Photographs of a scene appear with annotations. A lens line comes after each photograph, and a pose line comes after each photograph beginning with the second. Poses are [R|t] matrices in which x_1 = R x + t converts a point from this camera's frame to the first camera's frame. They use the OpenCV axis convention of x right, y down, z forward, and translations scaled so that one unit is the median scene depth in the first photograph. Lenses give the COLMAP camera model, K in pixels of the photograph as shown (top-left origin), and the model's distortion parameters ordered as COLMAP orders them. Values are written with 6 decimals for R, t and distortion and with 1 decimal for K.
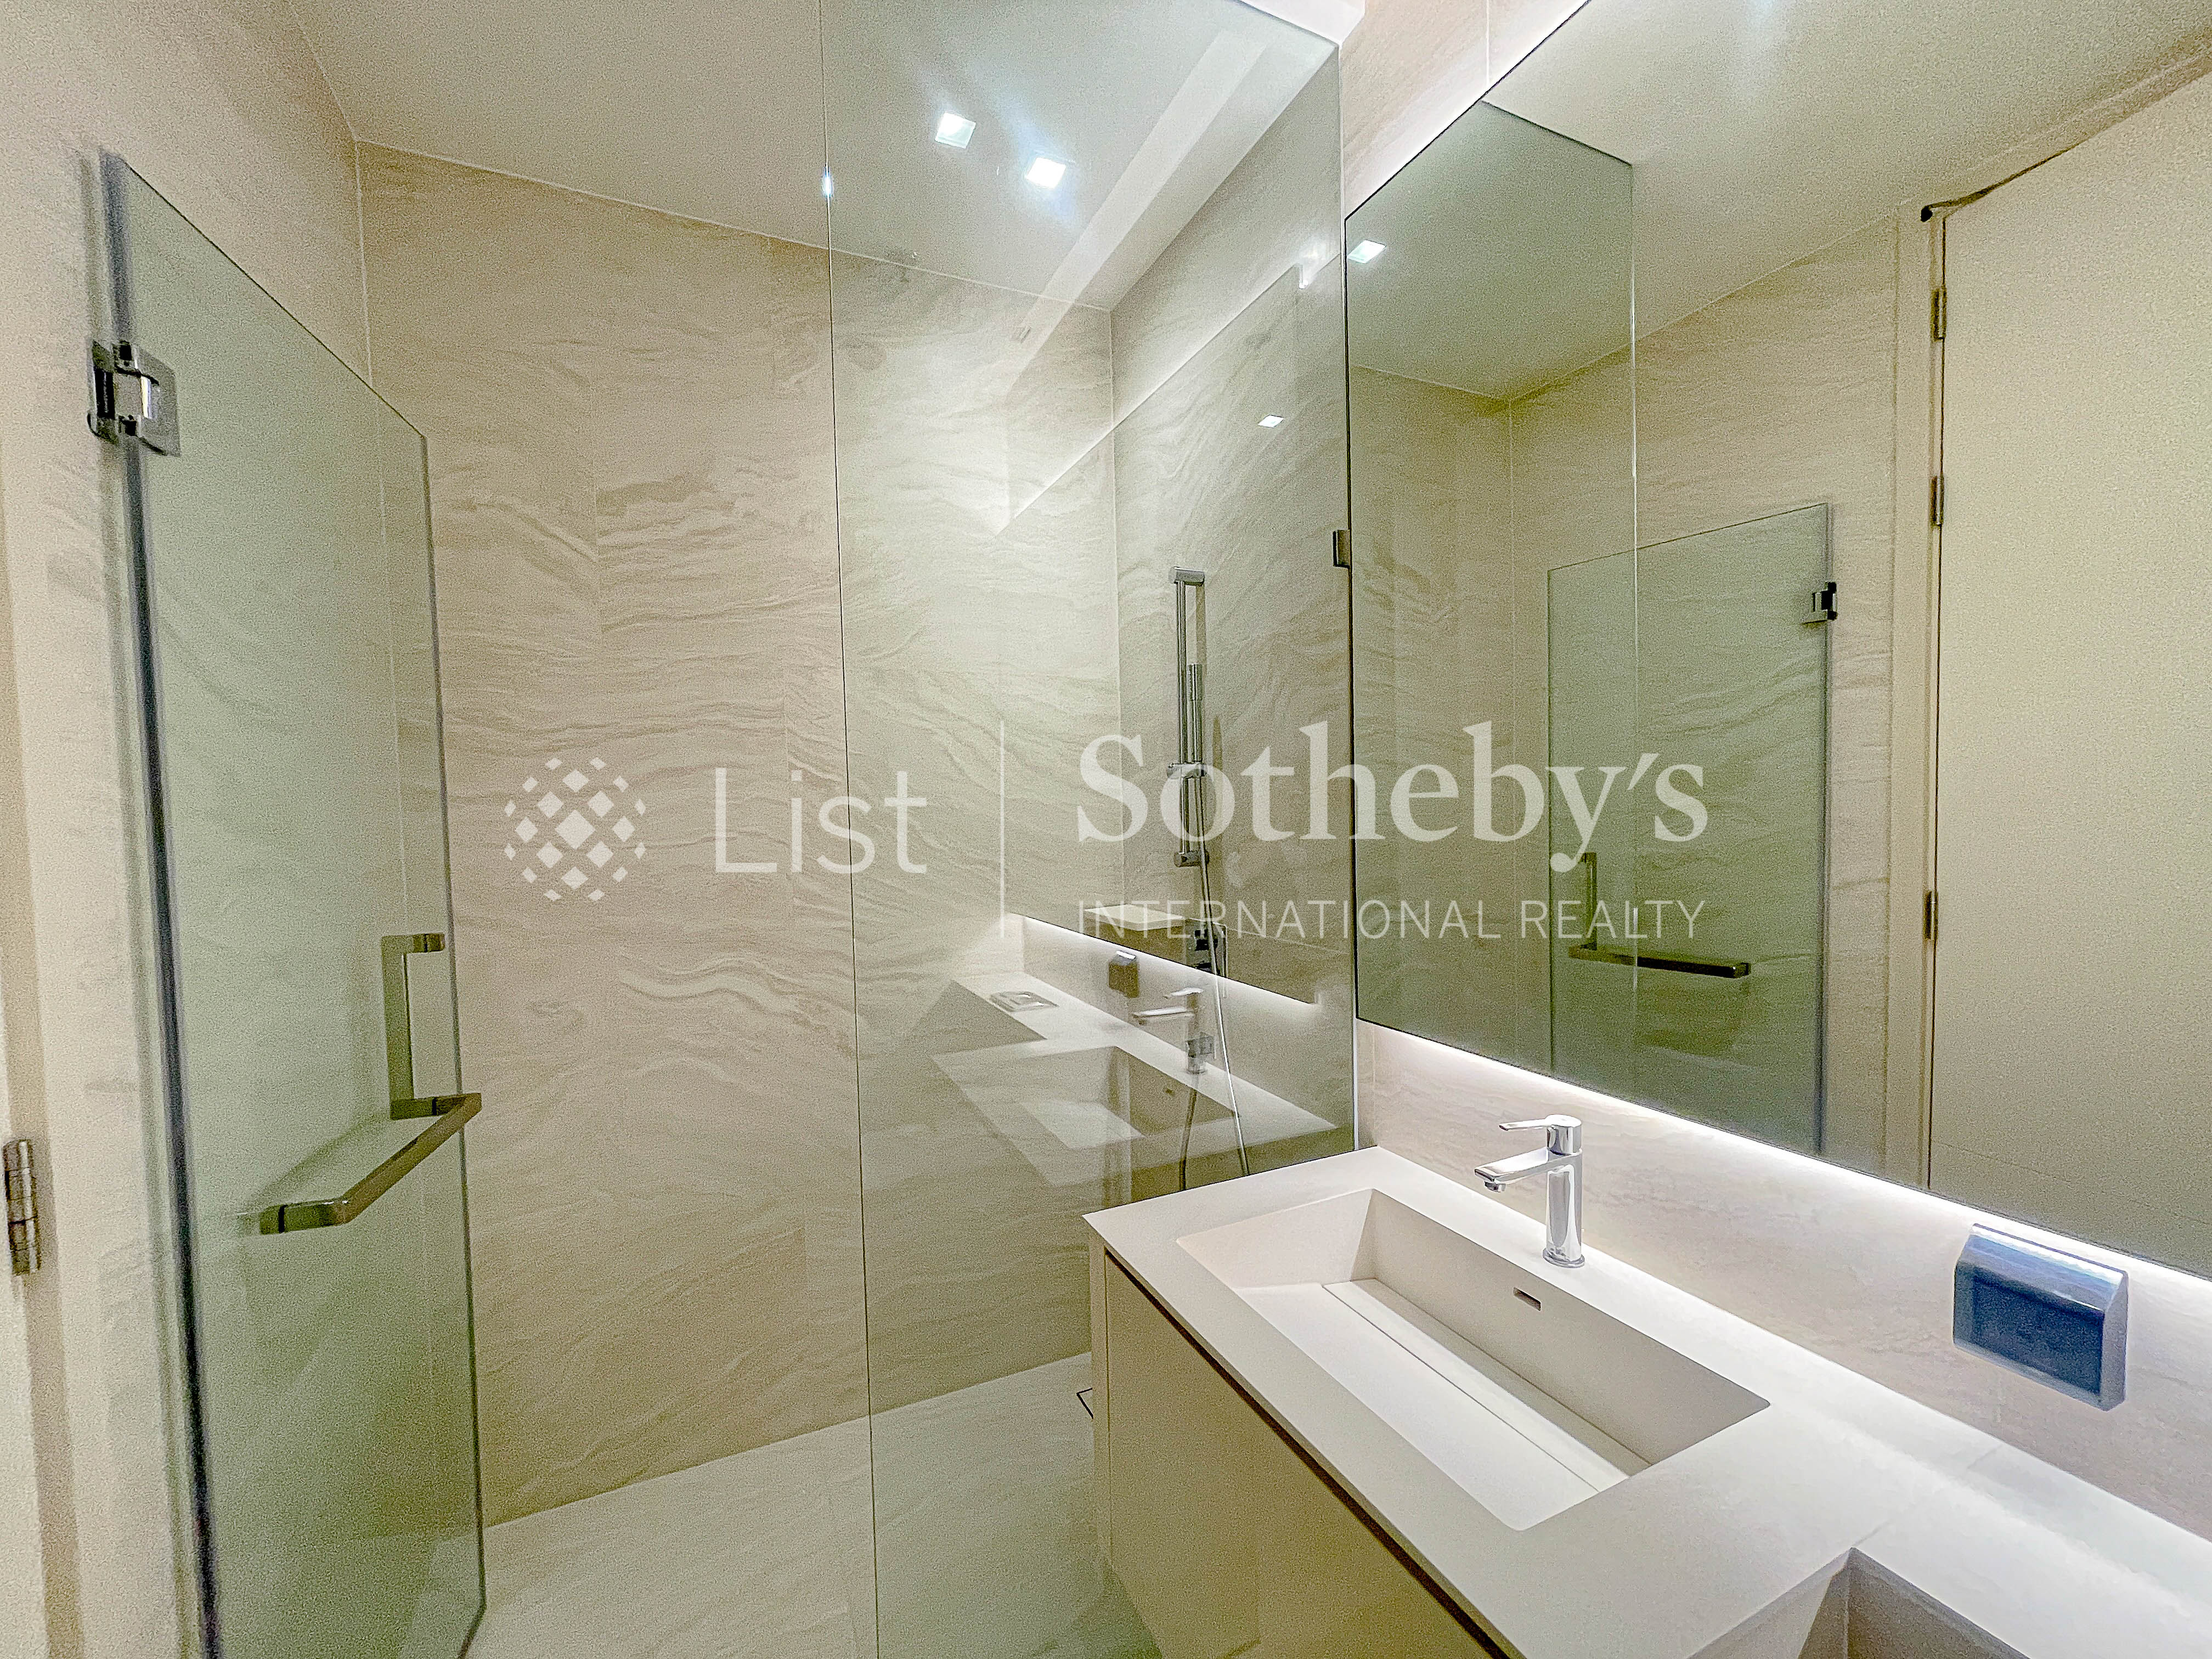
lens RADIAL K [[899.8, 0, 1106.7], [0, 899.8, 840.4], [0, 0, 1]] dist [0.017092, -0.007214]
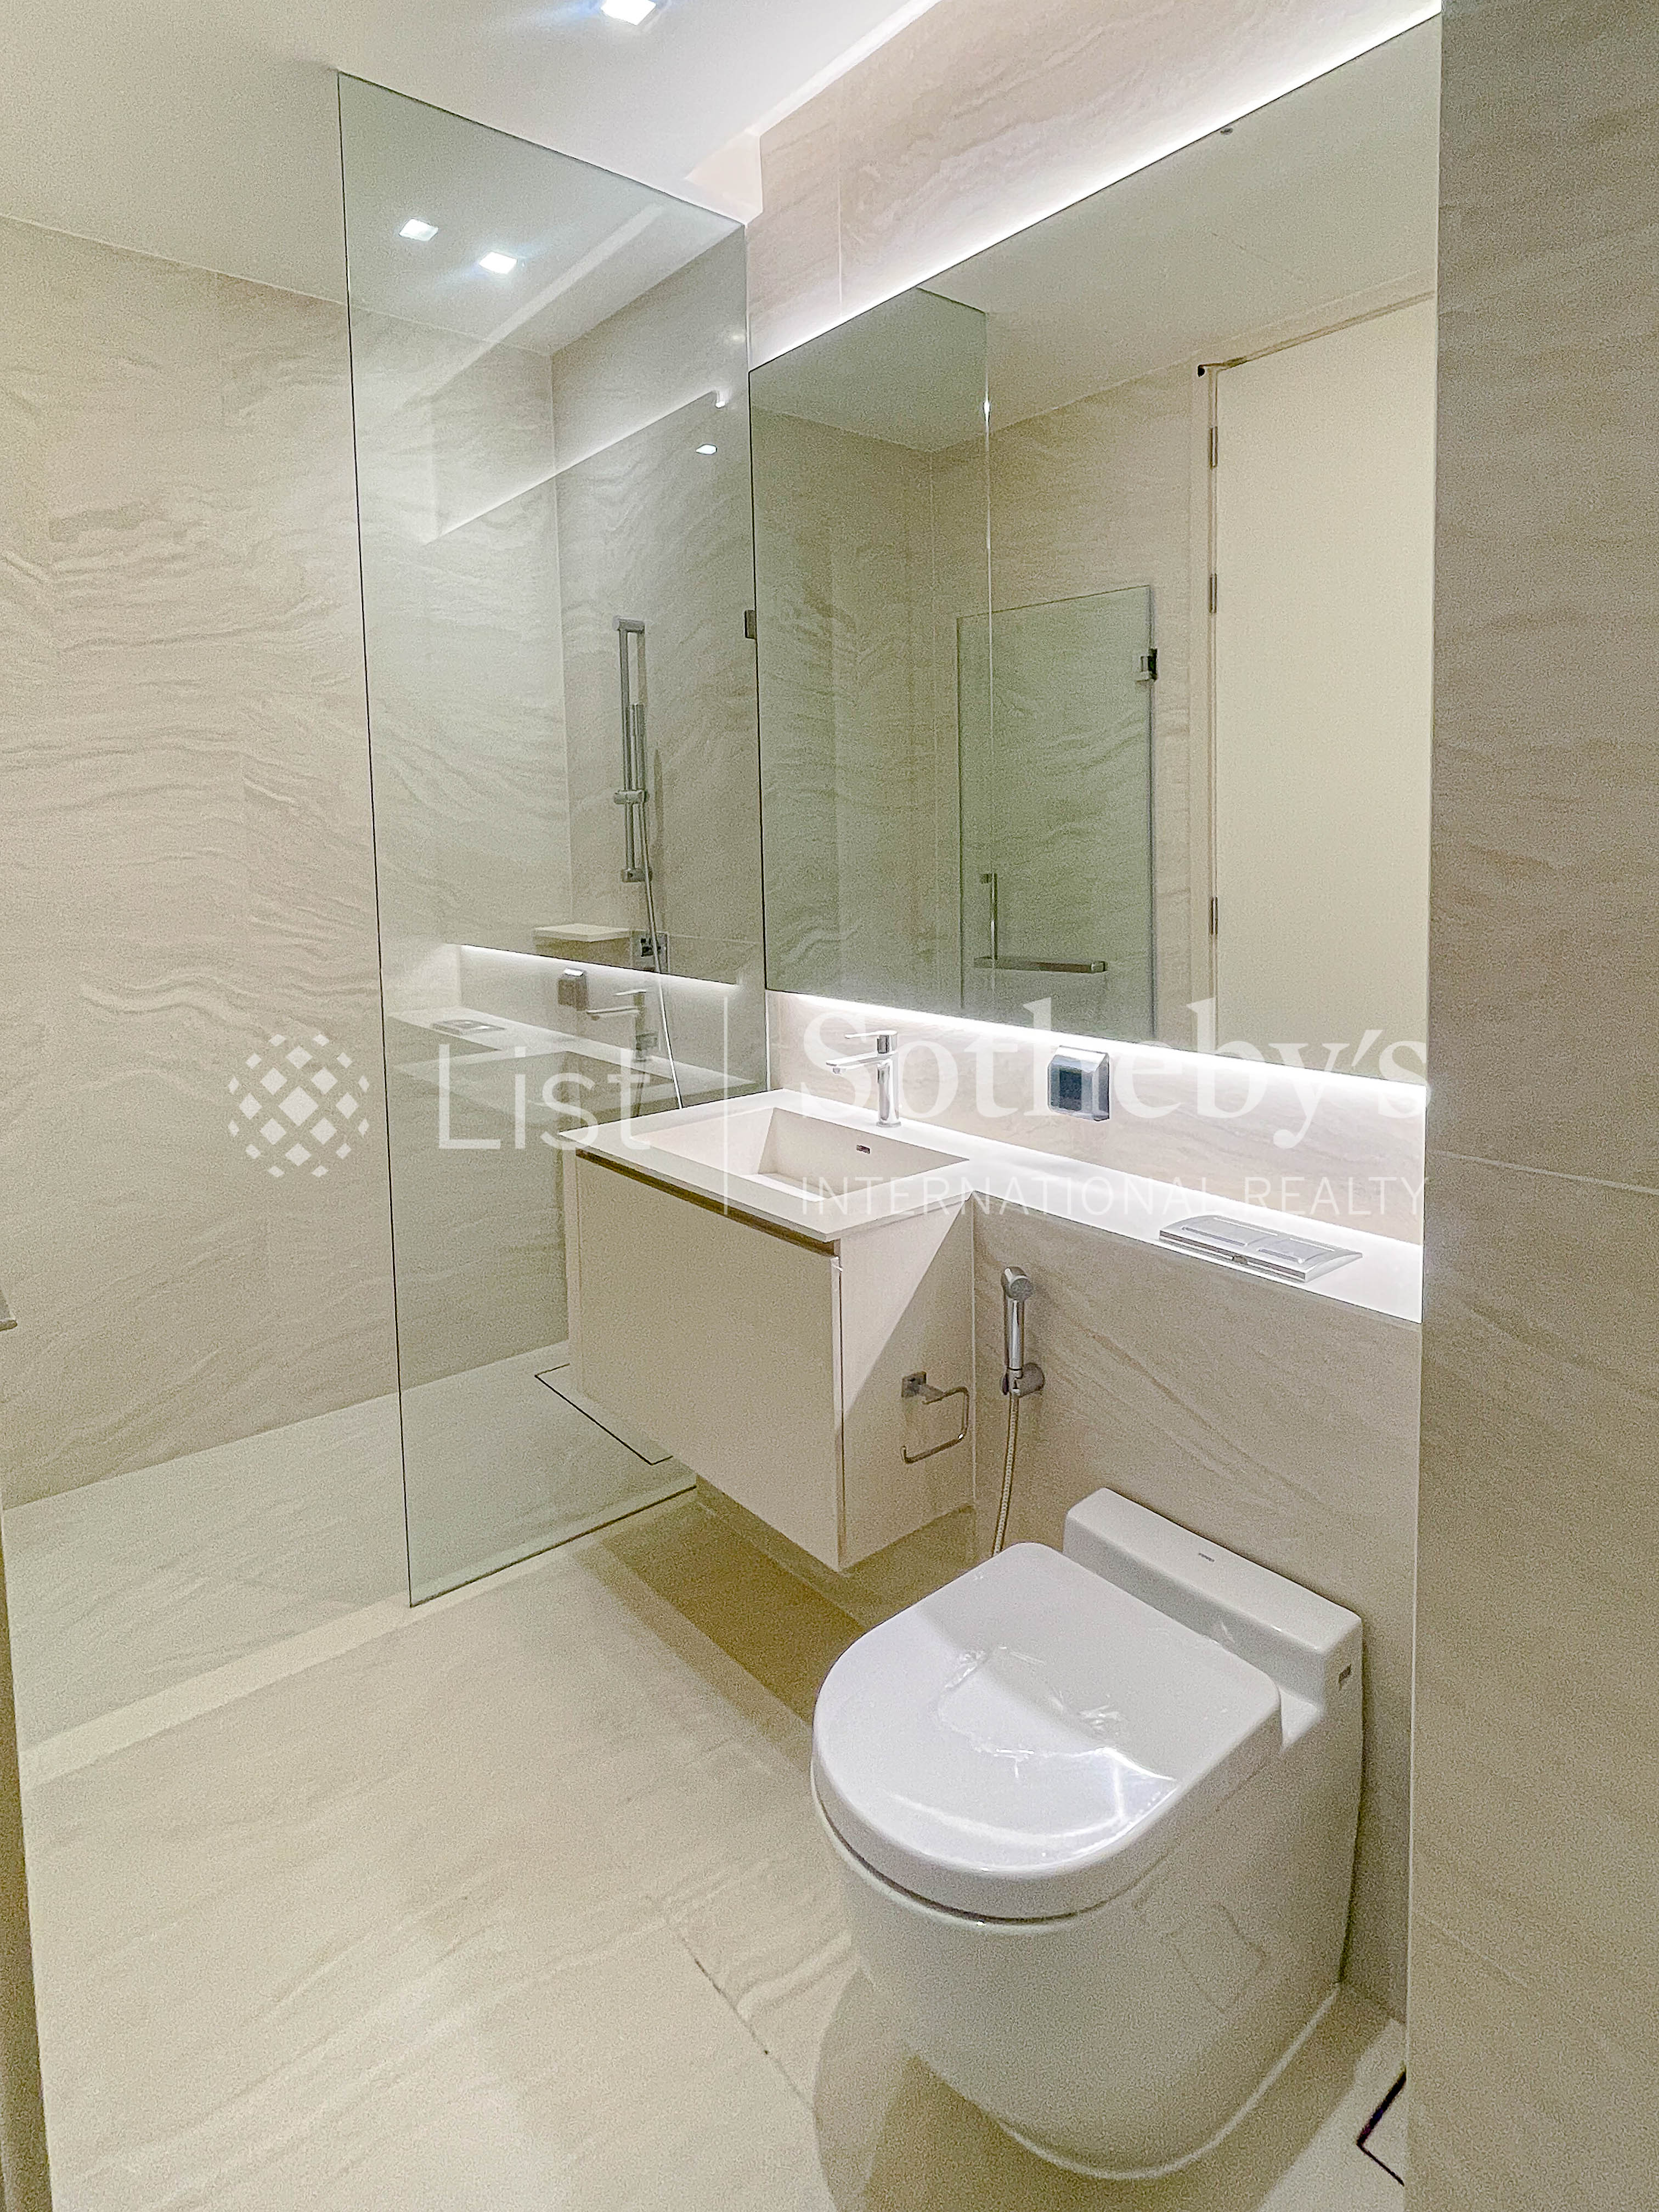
lens RADIAL K [[1348.0, 0, 829.8], [0, 1348.0, 963.1], [0, 0, 1]] dist [0.023392, -0.038131]
pose [[0.970945, -0.018340, 0.238600, -0.075705], [0.006385, 0.998689, 0.050783, 0.045763], [-0.239218, -0.047784, 0.969789, -0.703563]]
